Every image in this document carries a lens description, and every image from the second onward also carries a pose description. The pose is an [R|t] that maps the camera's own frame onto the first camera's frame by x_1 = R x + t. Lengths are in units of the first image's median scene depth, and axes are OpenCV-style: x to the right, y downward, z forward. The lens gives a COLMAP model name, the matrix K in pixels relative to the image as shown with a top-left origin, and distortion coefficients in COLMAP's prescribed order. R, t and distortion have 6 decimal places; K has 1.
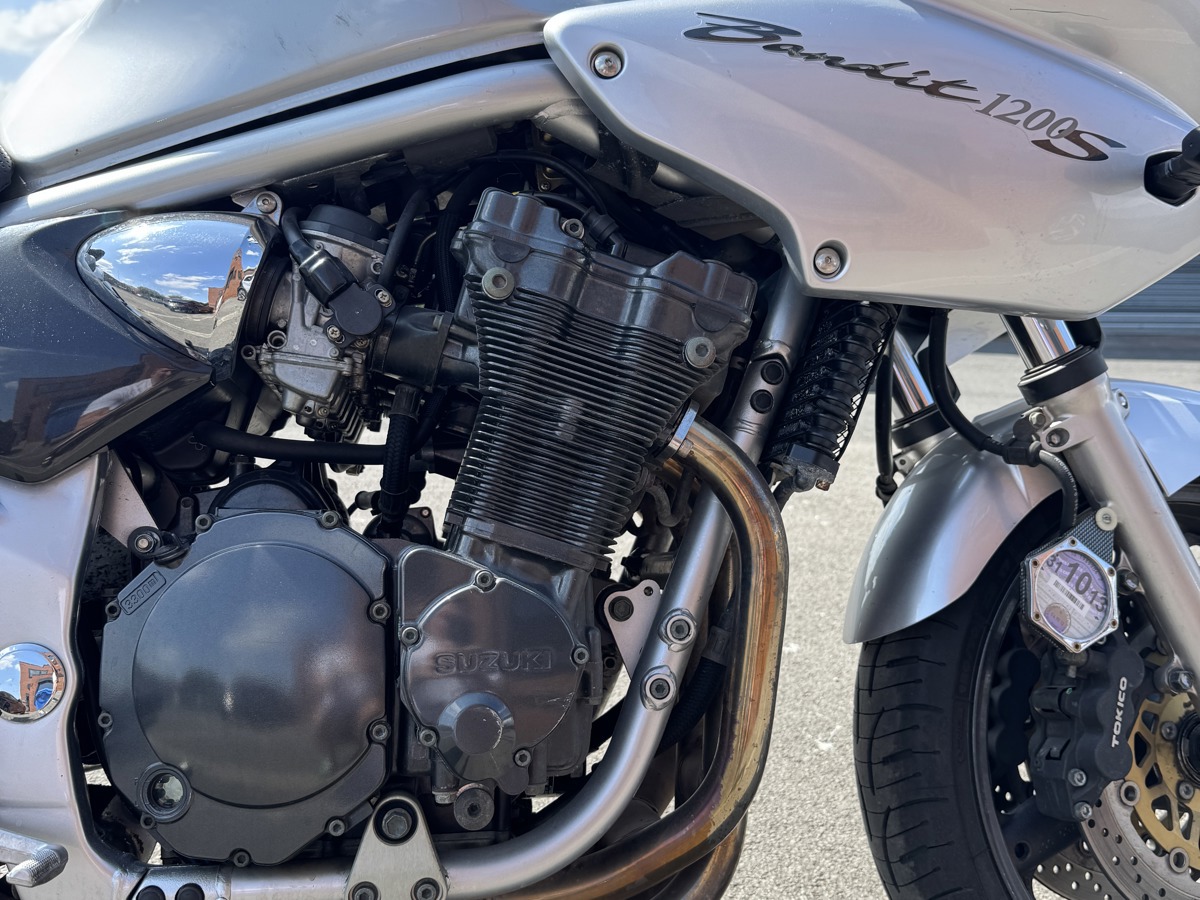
lens RADIAL K [[1117.8, 0, 597.5], [0, 1117.8, 454.0], [0, 0, 1]] dist [0.156373, -0.336681]
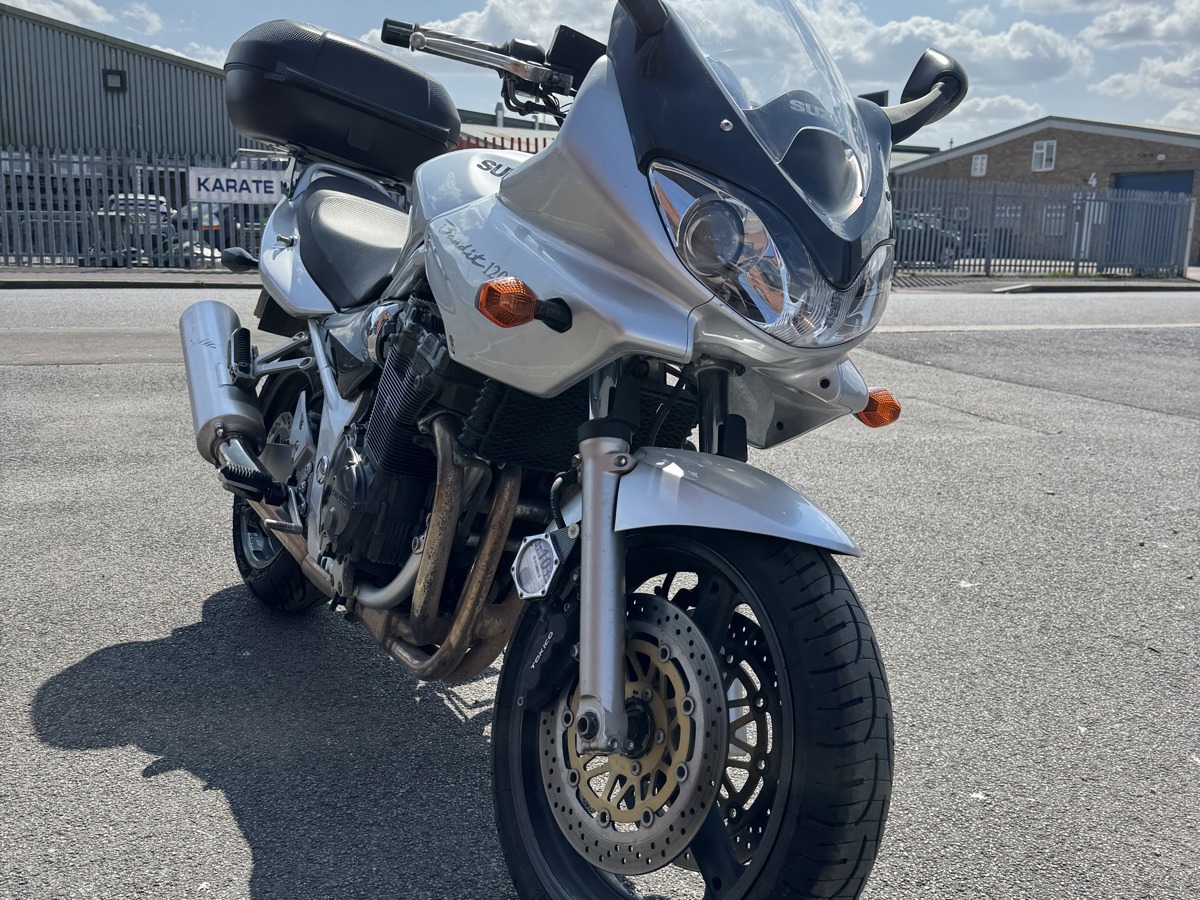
lens RADIAL K [[1118.5, 0, 625.9], [0, 1118.5, 452.1], [0, 0, 1]] dist [0.145894, -0.306874]
pose [[0.381648, 0.180698, -0.906473, 2.052900], [-0.166321, 0.978122, 0.124955, -0.277759], [0.909221, 0.103077, 0.403352, 0.507210]]
